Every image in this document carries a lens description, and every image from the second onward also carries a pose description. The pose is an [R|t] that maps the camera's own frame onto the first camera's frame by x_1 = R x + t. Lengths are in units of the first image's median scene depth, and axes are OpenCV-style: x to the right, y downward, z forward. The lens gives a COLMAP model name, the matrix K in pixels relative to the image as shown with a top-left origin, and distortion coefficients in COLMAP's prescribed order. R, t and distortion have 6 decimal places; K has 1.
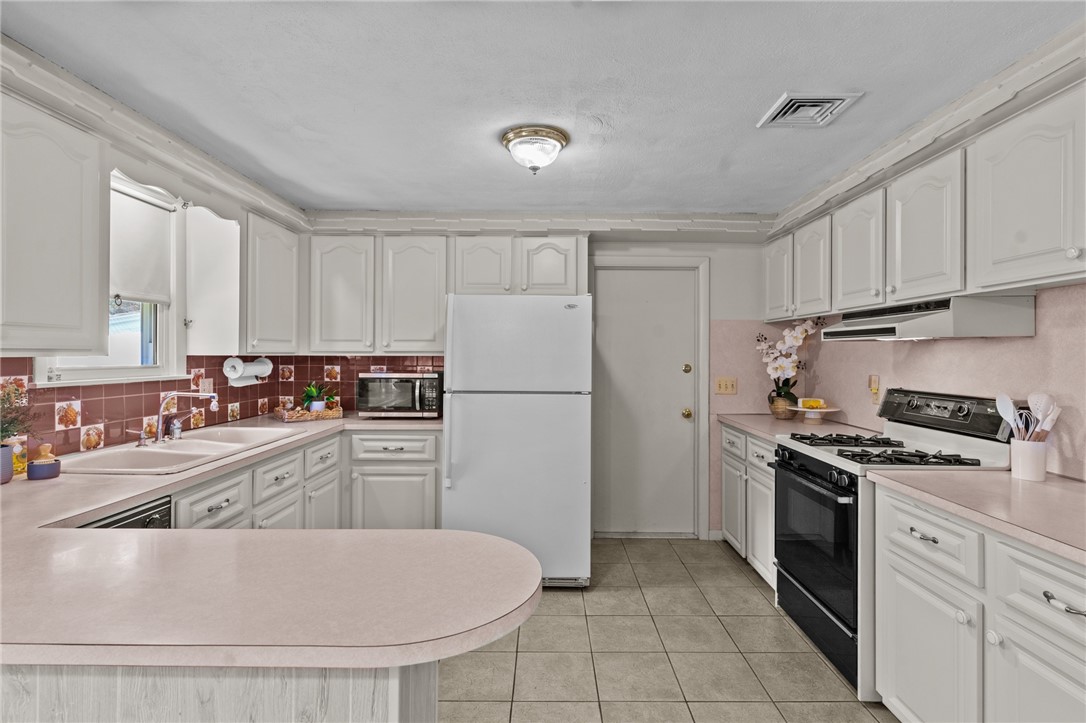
lens RADIAL K [[521.7, 0, 551.3], [0, 521.7, 346.4], [0, 0, 1]] dist [0.006178, -0.003083]
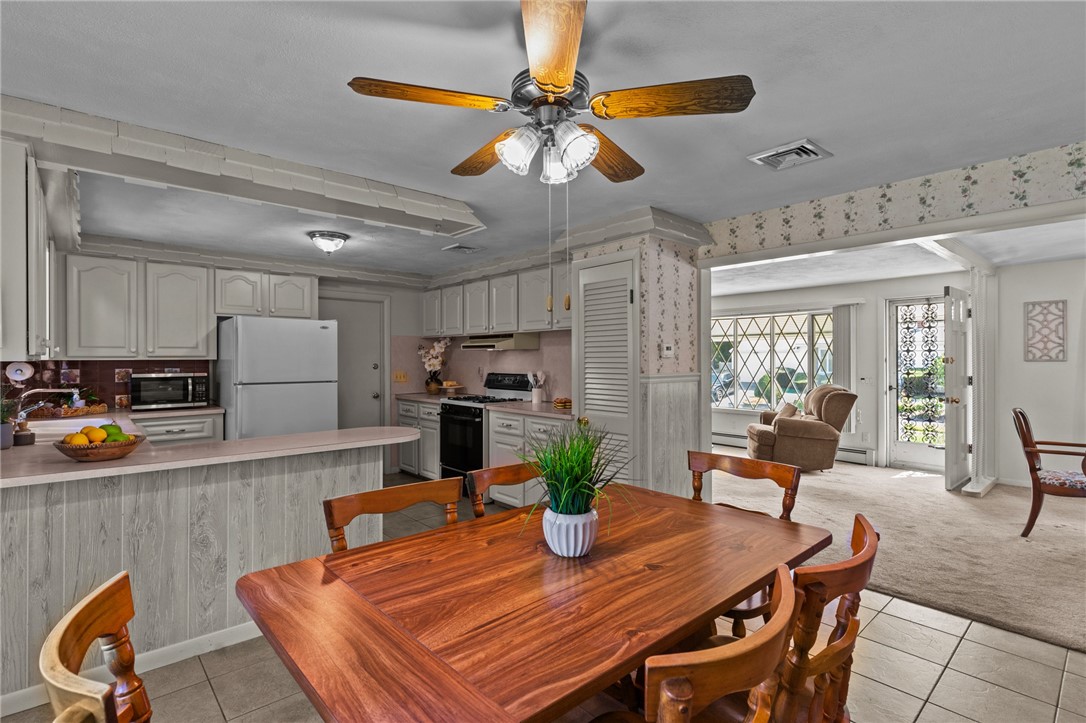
lens RADIAL K [[521.7, 0, 539.9], [0, 521.7, 358.7], [0, 0, 1]] dist [0.006178, -0.003083]
pose [[0.745035, -0.008156, 0.666976, -0.523706], [-0.003390, 0.999866, 0.016014, -0.008949], [-0.667017, -0.014193, 0.744907, -0.610237]]
